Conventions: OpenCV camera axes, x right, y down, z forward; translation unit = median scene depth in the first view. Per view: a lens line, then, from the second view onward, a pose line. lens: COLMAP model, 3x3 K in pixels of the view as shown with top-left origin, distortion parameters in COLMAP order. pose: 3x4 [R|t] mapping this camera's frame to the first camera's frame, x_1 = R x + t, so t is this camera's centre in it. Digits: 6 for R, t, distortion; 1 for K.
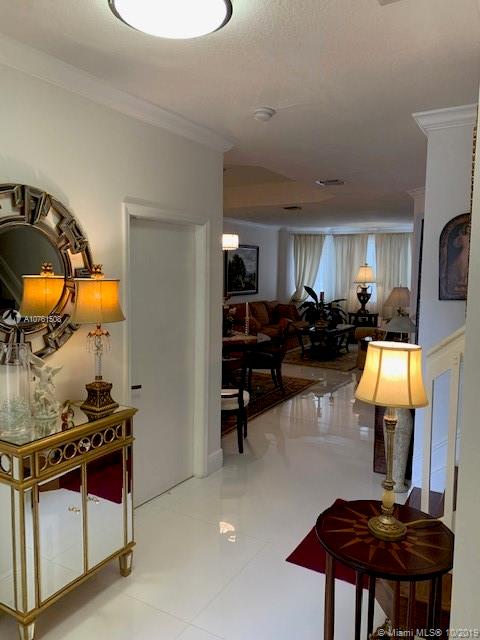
lens RADIAL K [[485.8, 0, 240.0], [0, 485.8, 320.0], [0, 0, 1]] dist [0.003046, -0.000952]
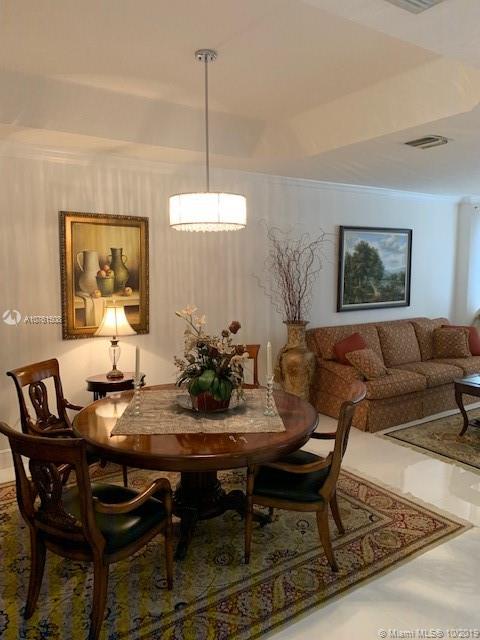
lens RADIAL K [[485.8, 0, 240.0], [0, 485.8, 320.0], [0, 0, 1]] dist [0.003046, -0.000952]
pose [[0.899710, 0.039154, -0.434728, 0.117776], [-0.034031, 0.999229, 0.019565, -0.043290], [0.435159, -0.002809, 0.900349, 0.364249]]
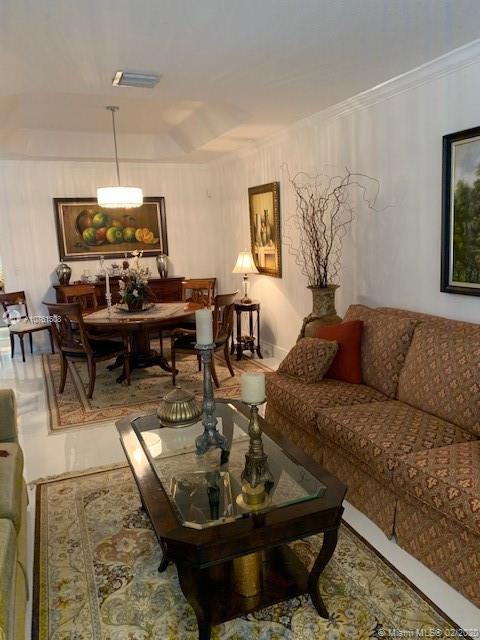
lens RADIAL K [[485.8, 0, 240.0], [0, 485.8, 320.0], [0, 0, 1]] dist [0.003046, -0.000952]
pose [[-0.598502, 0.155365, -0.785911, 0.315853], [-0.043542, 0.973256, 0.225560, -0.094787], [0.799937, 0.169219, -0.575731, 1.014806]]
